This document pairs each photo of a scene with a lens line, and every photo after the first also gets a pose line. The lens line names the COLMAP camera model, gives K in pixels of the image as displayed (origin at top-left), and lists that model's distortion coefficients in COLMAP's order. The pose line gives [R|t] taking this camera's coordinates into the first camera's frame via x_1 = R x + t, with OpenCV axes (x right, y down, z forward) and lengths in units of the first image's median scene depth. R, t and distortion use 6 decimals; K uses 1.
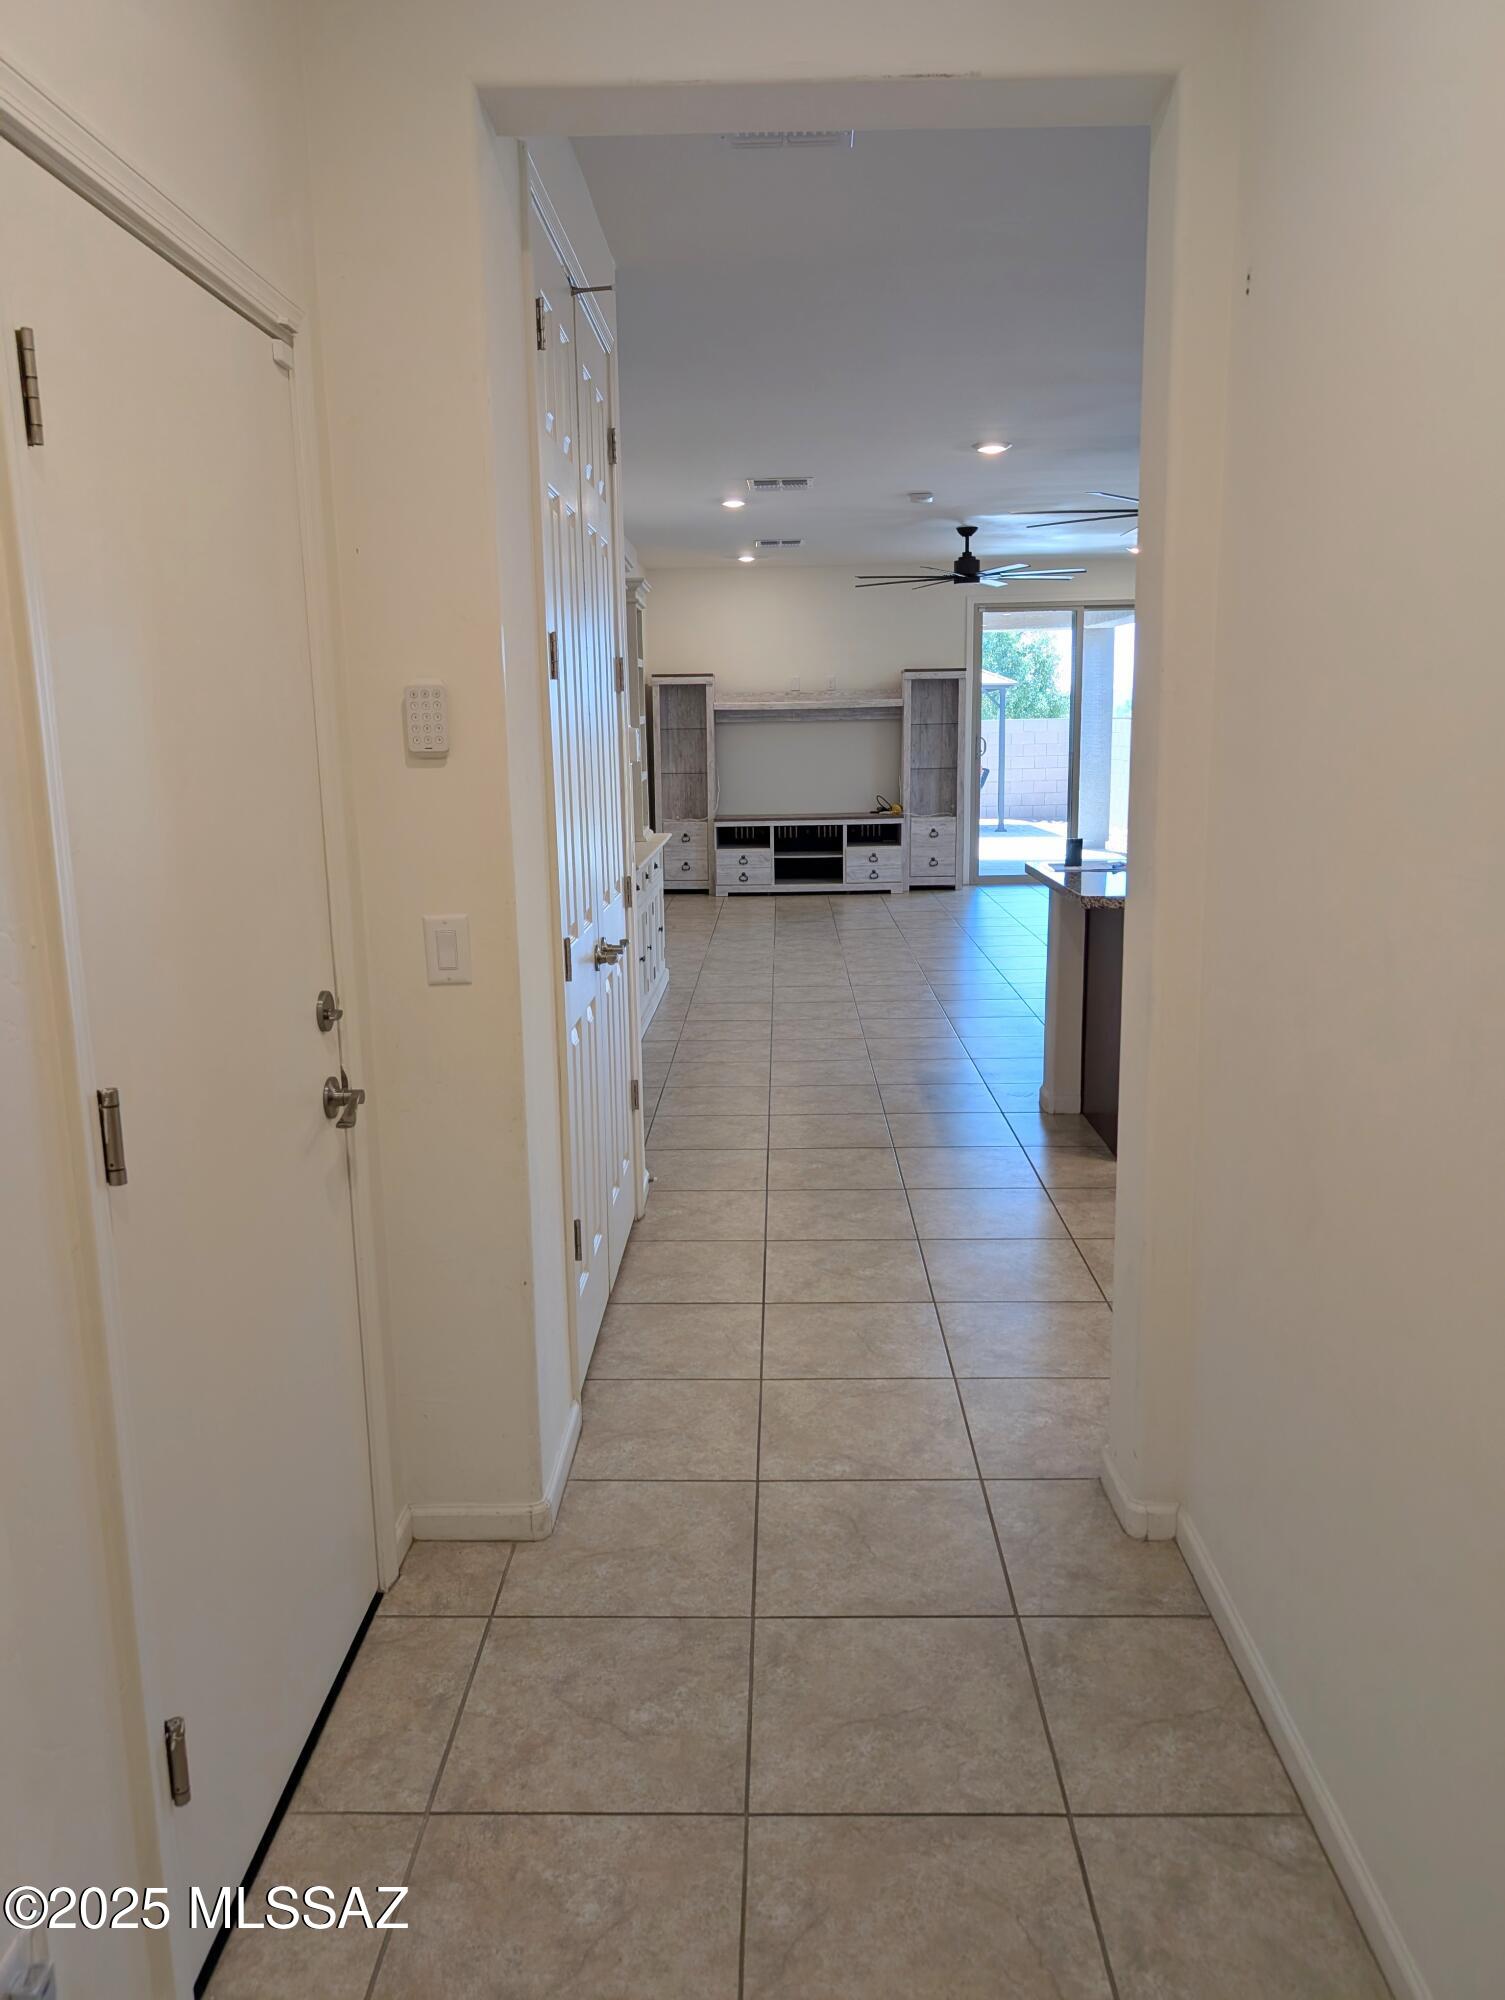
lens RADIAL K [[1436.4, 0, 751.7], [0, 1436.4, 1025.1], [0, 0, 1]] dist [0.053975, -0.081446]
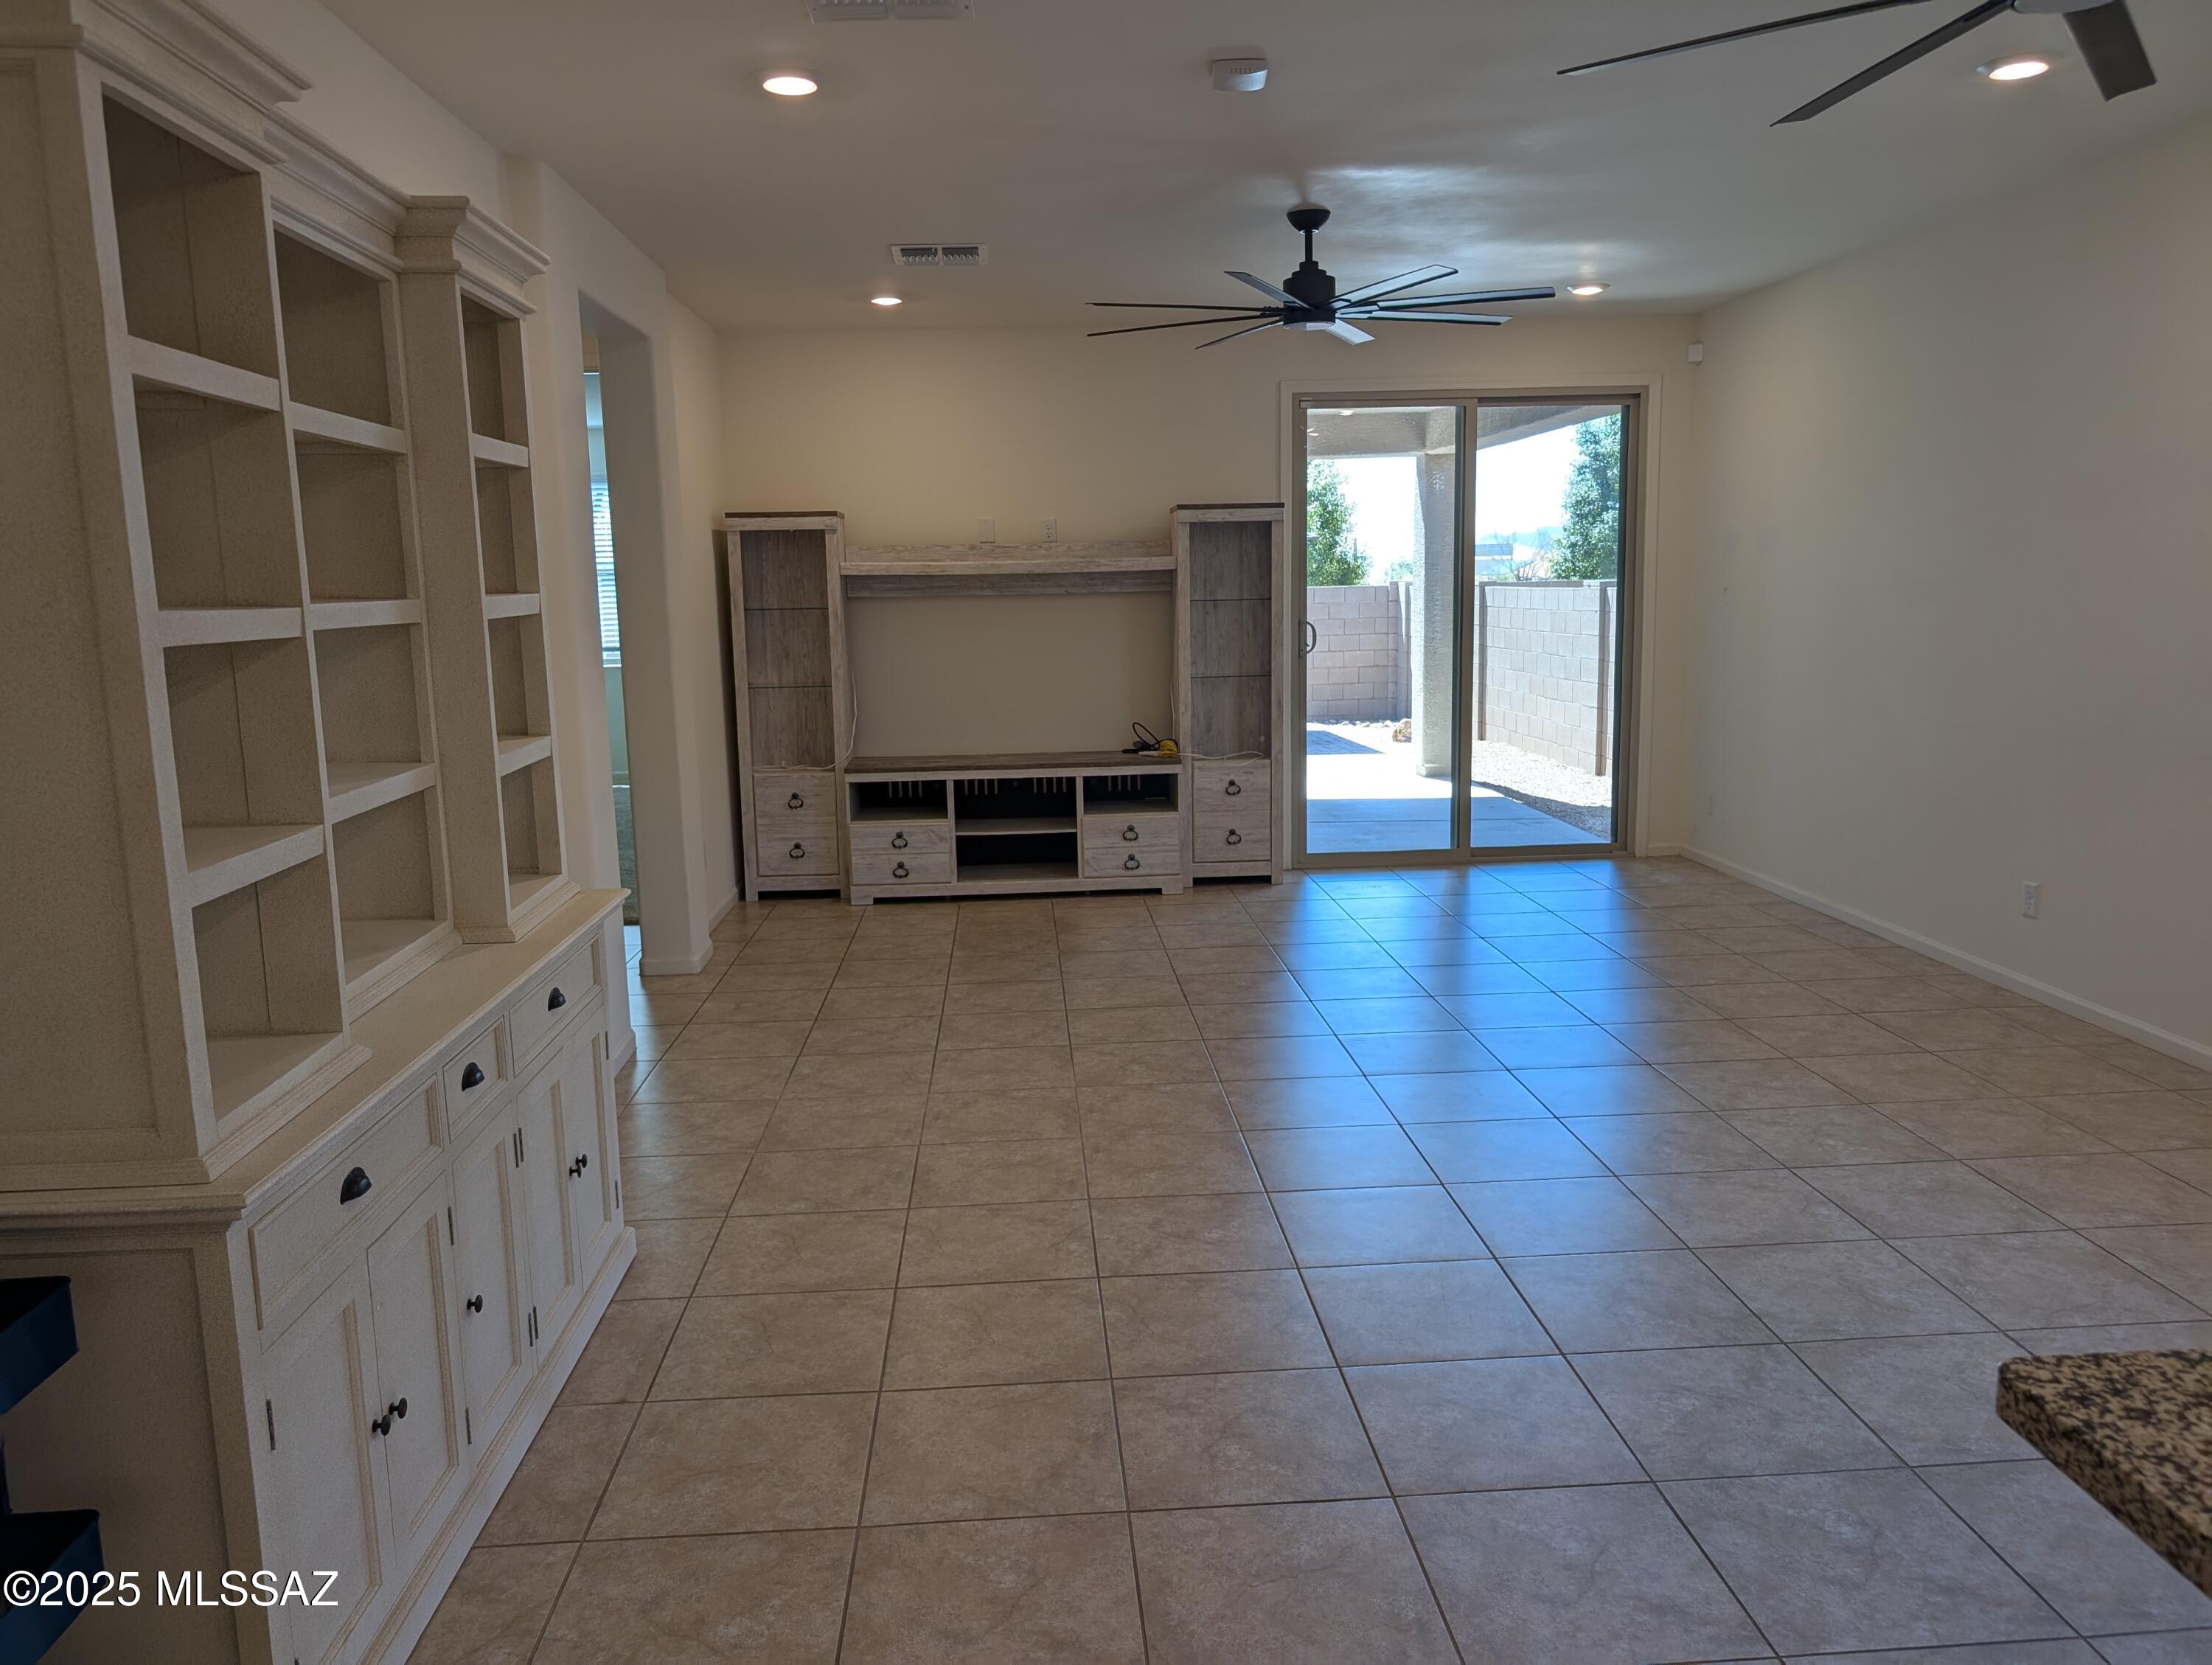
lens RADIAL K [[1583.2, 0, 1122.0], [0, 1583.2, 846.3], [0, 0, 1]] dist [0.083572, -0.114156]
pose [[0.996035, -0.017644, 0.087200, 0.026718], [0.021631, 0.998753, -0.044988, -0.082769], [-0.086297, 0.046696, 0.995174, 0.376437]]
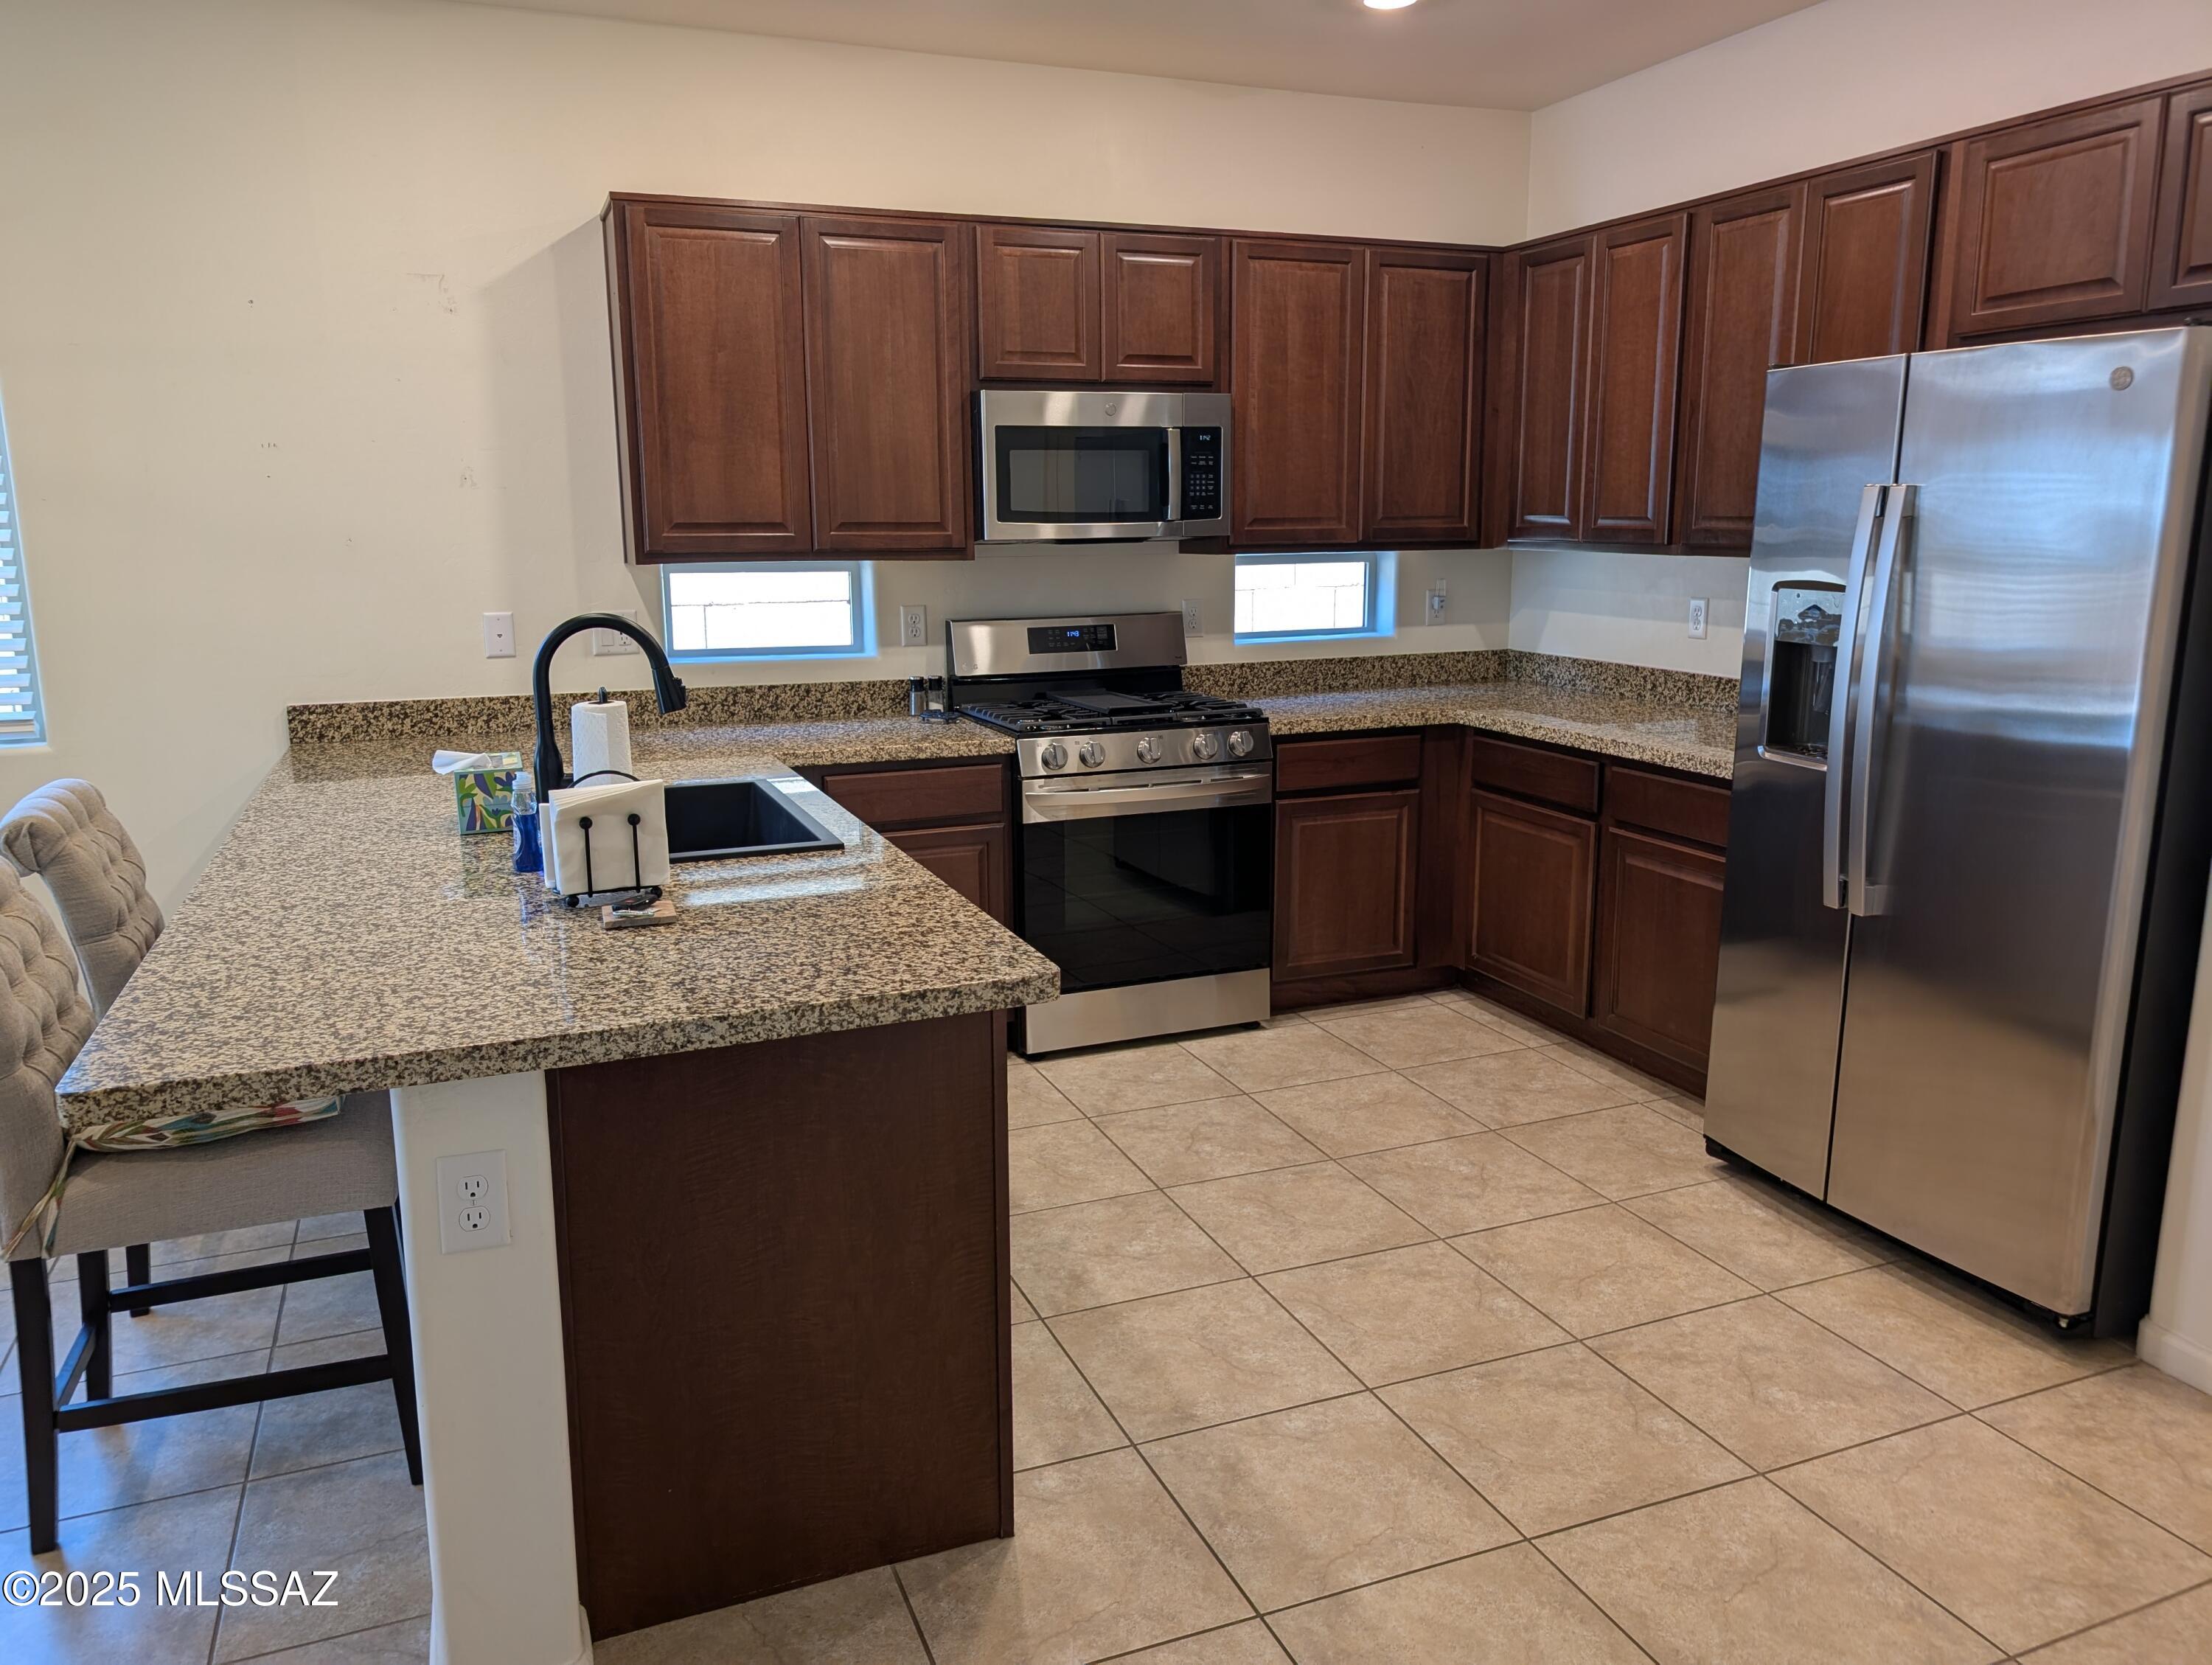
lens RADIAL K [[1593.4, 0, 1079.6], [0, 1593.4, 831.8], [0, 0, 1]] dist [0.038213, -0.054204]
pose [[-0.382165, -0.162701, 0.909658, -0.066227], [0.207433, 0.944154, 0.256017, -0.092351], [-0.900512, 0.286534, -0.327073, 0.435445]]
